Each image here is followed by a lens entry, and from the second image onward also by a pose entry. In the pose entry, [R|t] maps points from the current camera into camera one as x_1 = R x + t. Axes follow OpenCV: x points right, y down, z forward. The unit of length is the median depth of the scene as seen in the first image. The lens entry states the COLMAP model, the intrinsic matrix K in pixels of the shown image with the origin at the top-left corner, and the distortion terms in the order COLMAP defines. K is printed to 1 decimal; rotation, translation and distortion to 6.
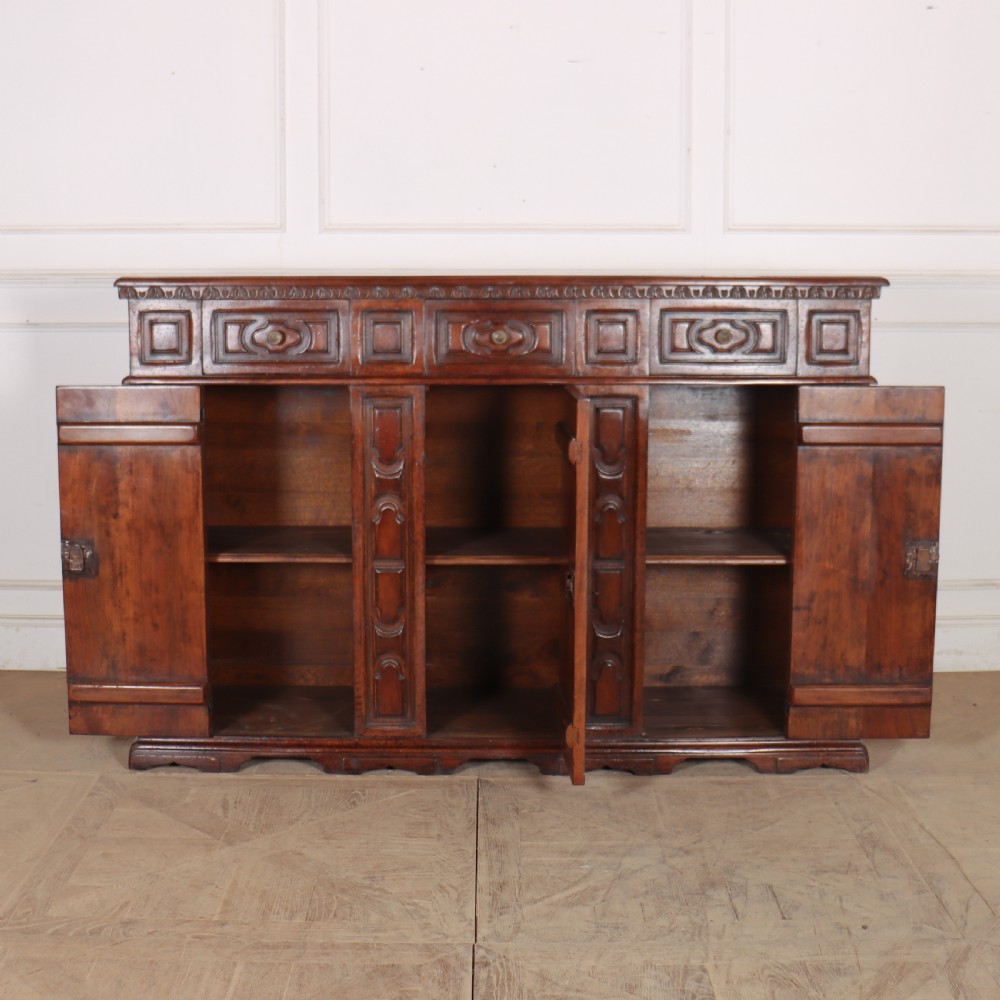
lens RADIAL K [[1595.0, 0, 471.2], [0, 1595.0, 520.8], [0, 0, 1]] dist [-0.183804, 0.046548]
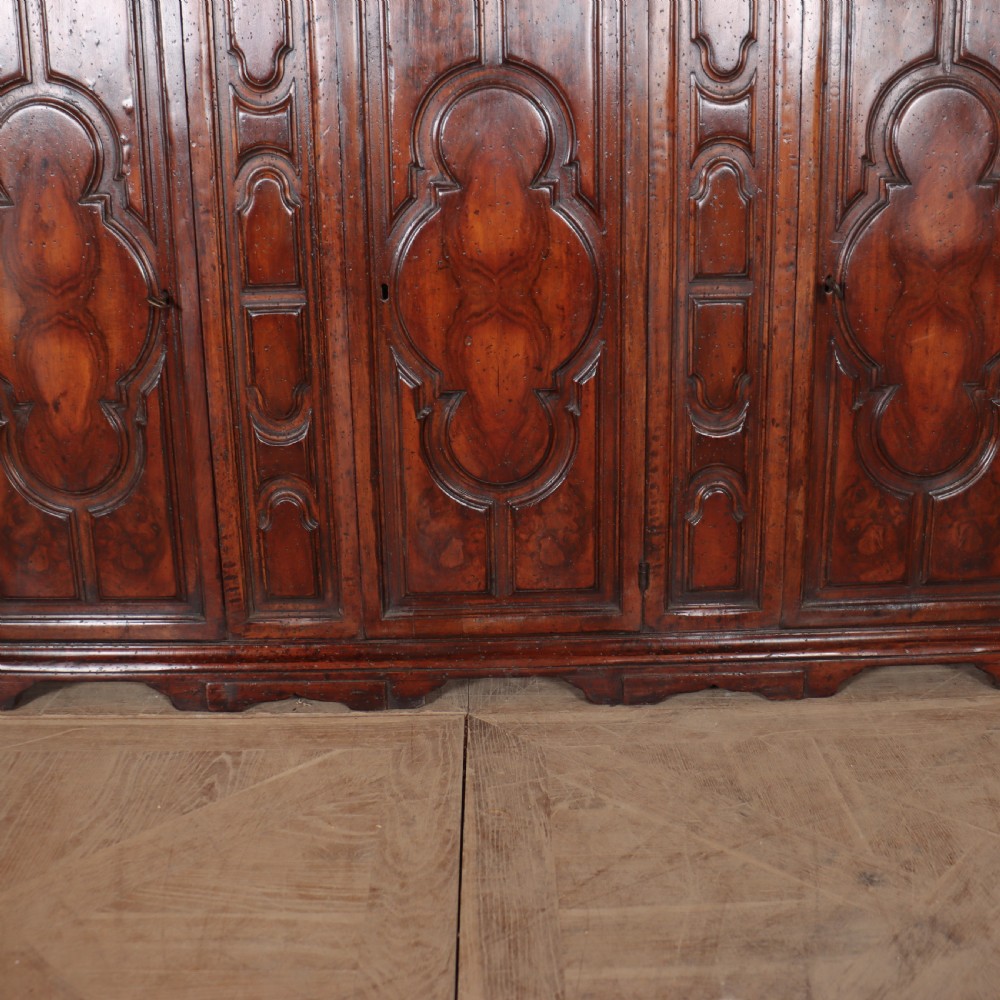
lens RADIAL K [[1204.8, 0, 501.0], [0, 1204.8, 495.0], [0, 0, 1]] dist [-0.174434, 0.160836]
pose [[0.999653, -0.023177, 0.012525, 0.012706], [0.021715, 0.994090, 0.106366, 0.051119], [-0.014916, -0.106057, 0.994248, 0.639609]]
